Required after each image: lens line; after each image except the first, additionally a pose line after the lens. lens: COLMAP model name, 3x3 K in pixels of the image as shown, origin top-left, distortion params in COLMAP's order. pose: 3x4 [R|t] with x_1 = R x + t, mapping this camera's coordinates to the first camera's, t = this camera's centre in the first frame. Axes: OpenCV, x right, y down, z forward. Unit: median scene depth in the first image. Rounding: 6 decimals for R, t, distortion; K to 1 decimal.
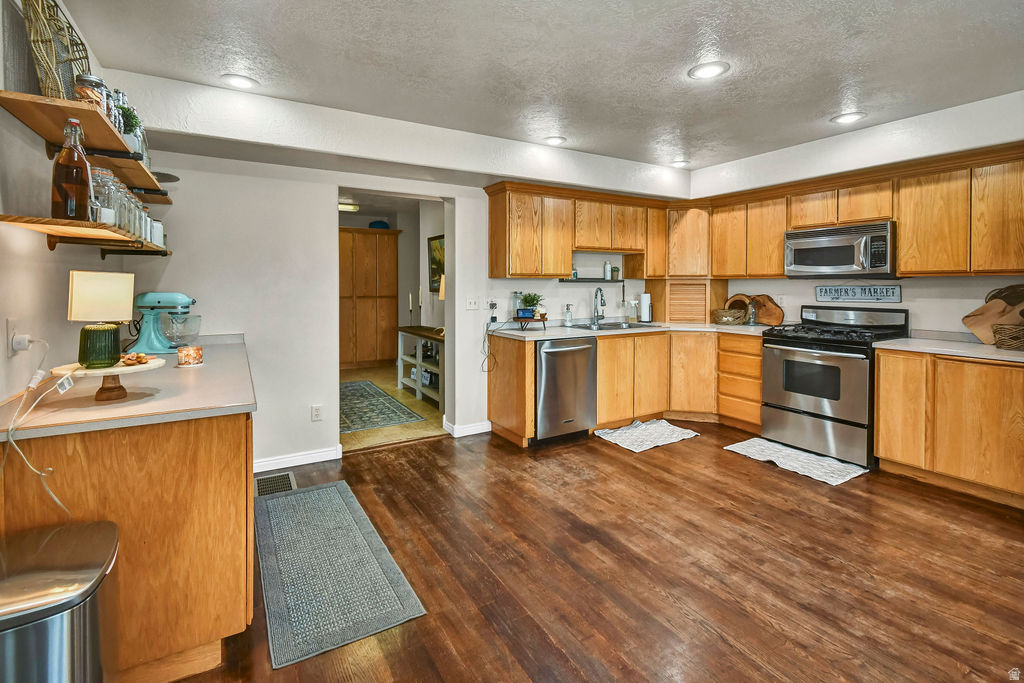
lens RADIAL K [[466.1, 0, 497.1], [0, 466.1, 288.7], [0, 0, 1]] dist [-0.002016, -0.000345]
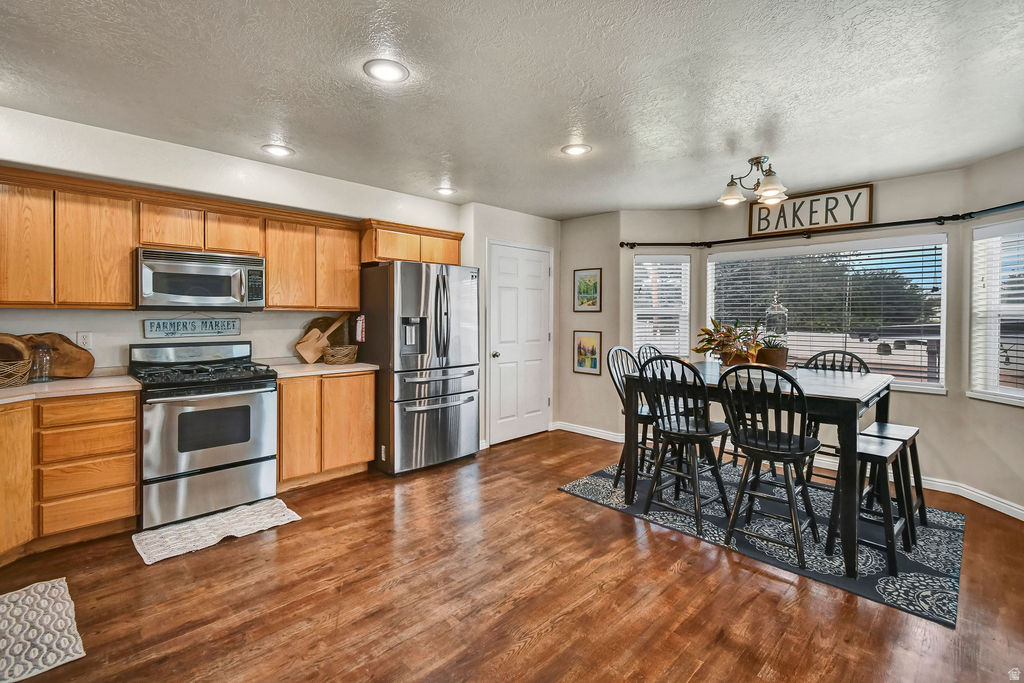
lens RADIAL K [[466.1, 0, 517.0], [0, 466.1, 316.7], [0, 0, 1]] dist [-0.002016, -0.000345]
pose [[-0.270470, -0.000235, 0.962728, -0.340141], [0.008127, 0.999964, 0.002527, -0.009525], [-0.962694, 0.008508, -0.270459, 0.773093]]
